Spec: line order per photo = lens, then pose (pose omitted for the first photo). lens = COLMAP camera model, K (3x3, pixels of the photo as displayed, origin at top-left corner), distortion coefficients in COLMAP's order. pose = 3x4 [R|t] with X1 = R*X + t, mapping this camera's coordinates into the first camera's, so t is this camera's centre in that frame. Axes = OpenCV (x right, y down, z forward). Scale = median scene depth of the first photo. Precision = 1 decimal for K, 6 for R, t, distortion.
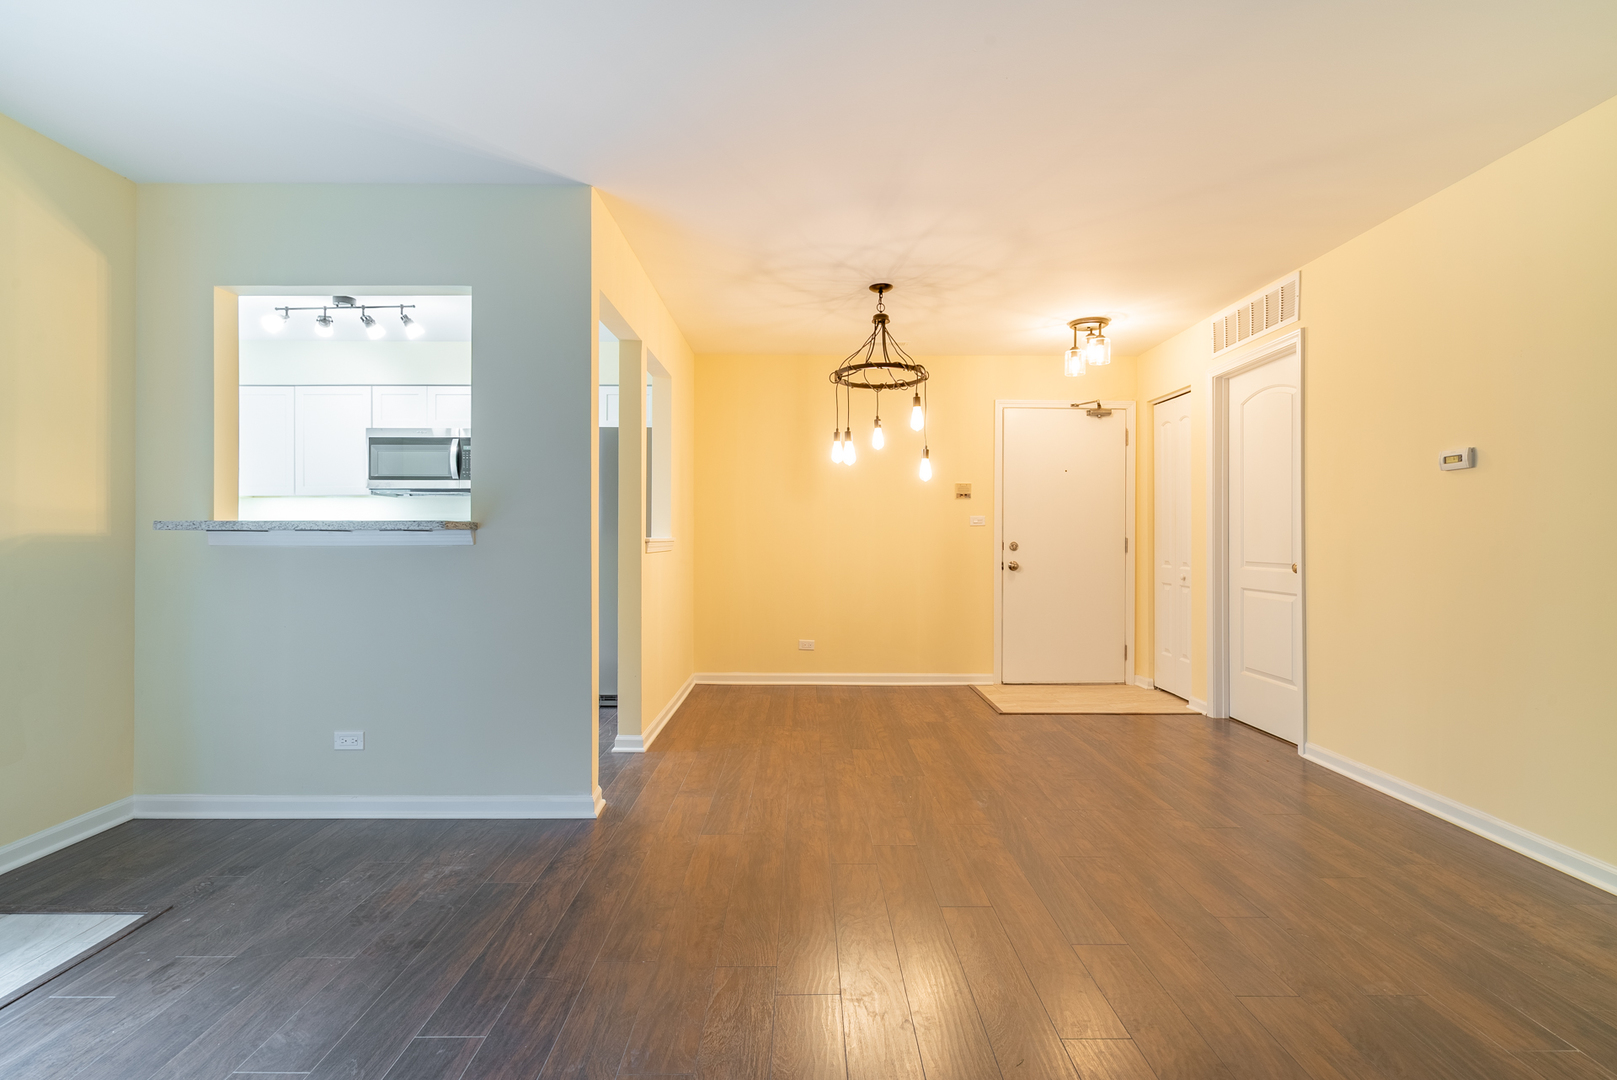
lens RADIAL K [[749.4, 0, 814.1], [0, 749.4, 541.8], [0, 0, 1]] dist [-0.009505, 0.002792]
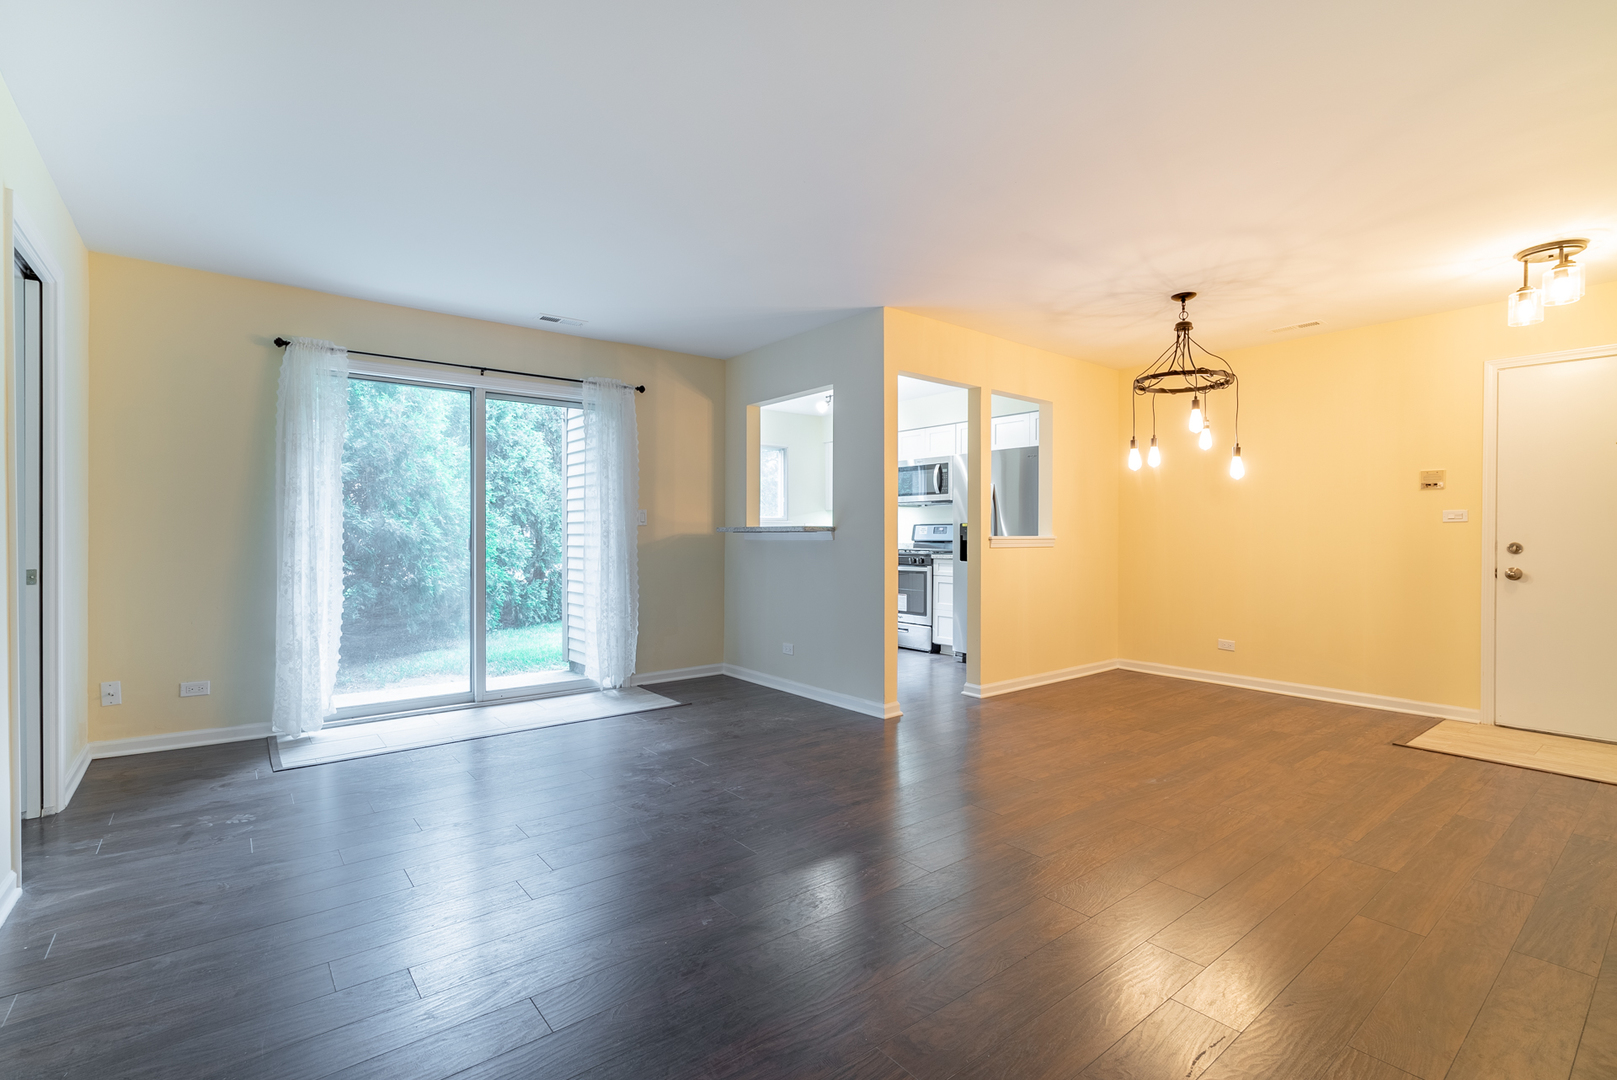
lens RADIAL K [[749.4, 0, 805.8], [0, 749.4, 533.3], [0, 0, 1]] dist [-0.009505, 0.002792]
pose [[0.613396, -0.001637, -0.789774, 0.622299], [-0.006222, 0.999957, -0.006906, 0.000846], [0.789751, 0.009150, 0.613359, -0.052153]]
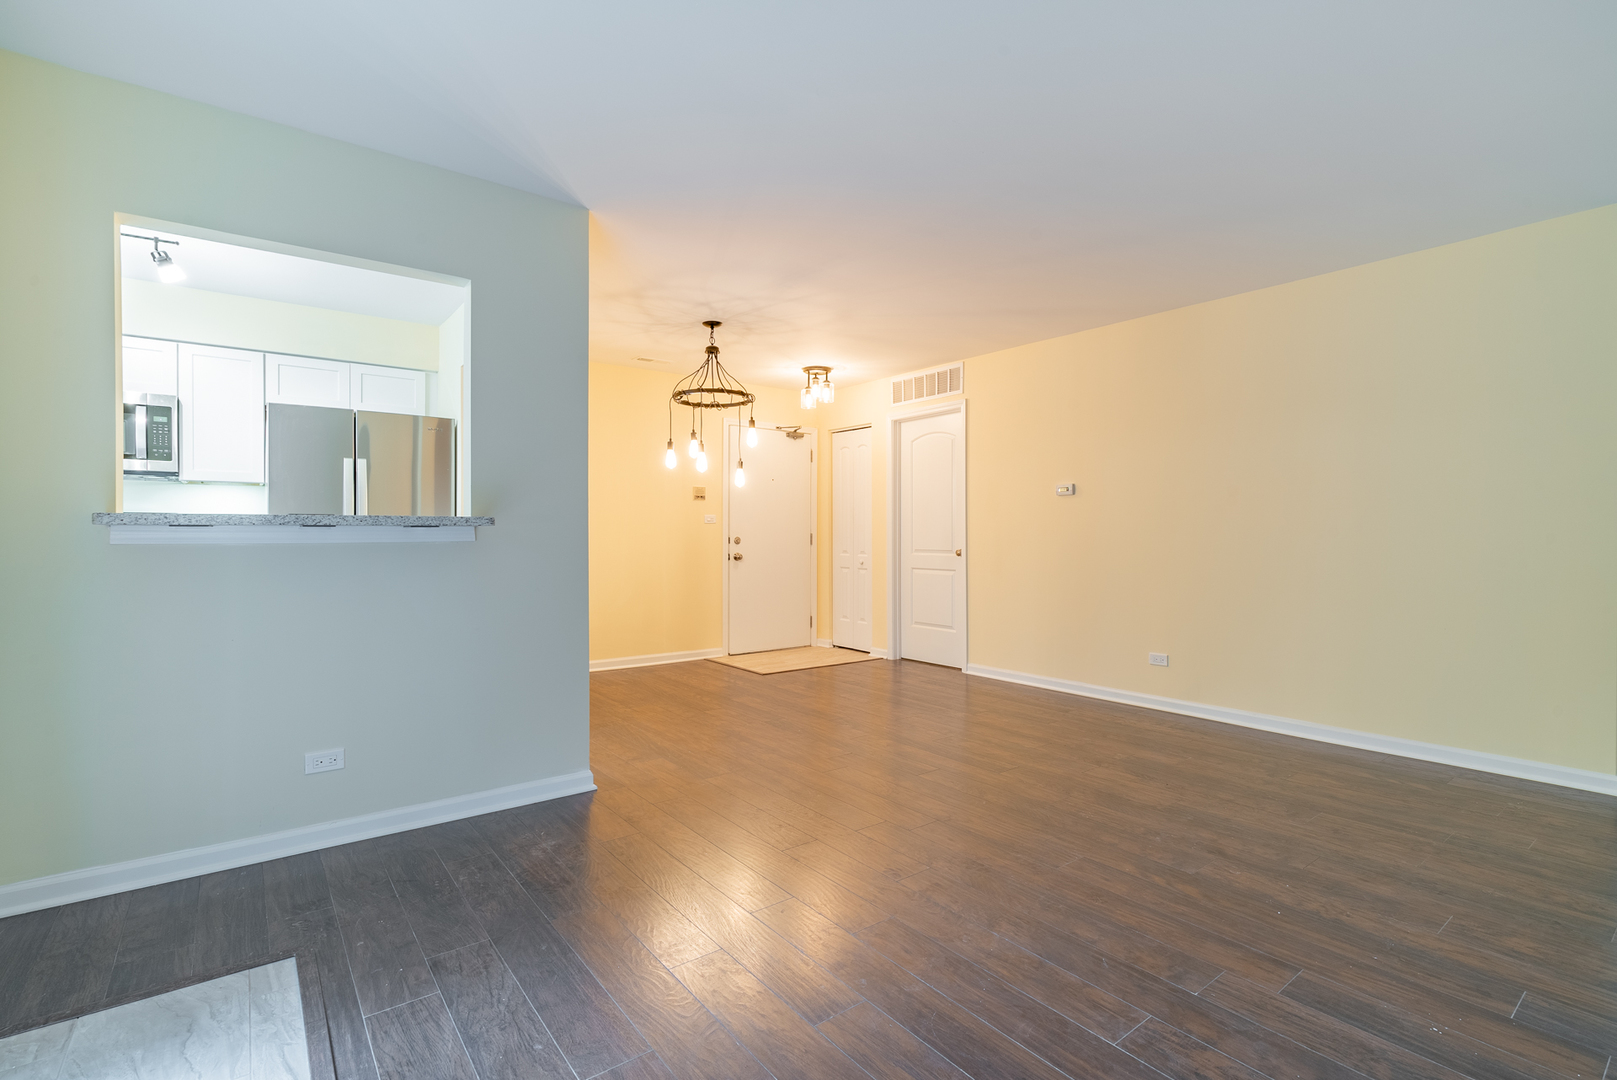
lens RADIAL K [[749.4, 0, 820.8], [0, 749.4, 538.3], [0, 0, 1]] dist [-0.009505, 0.002792]
pose [[0.791737, -0.005001, 0.610841, -0.533985], [0.004192, 0.999987, 0.002754, -0.000265], [-0.610848, 0.000381, 0.791748, -0.052703]]
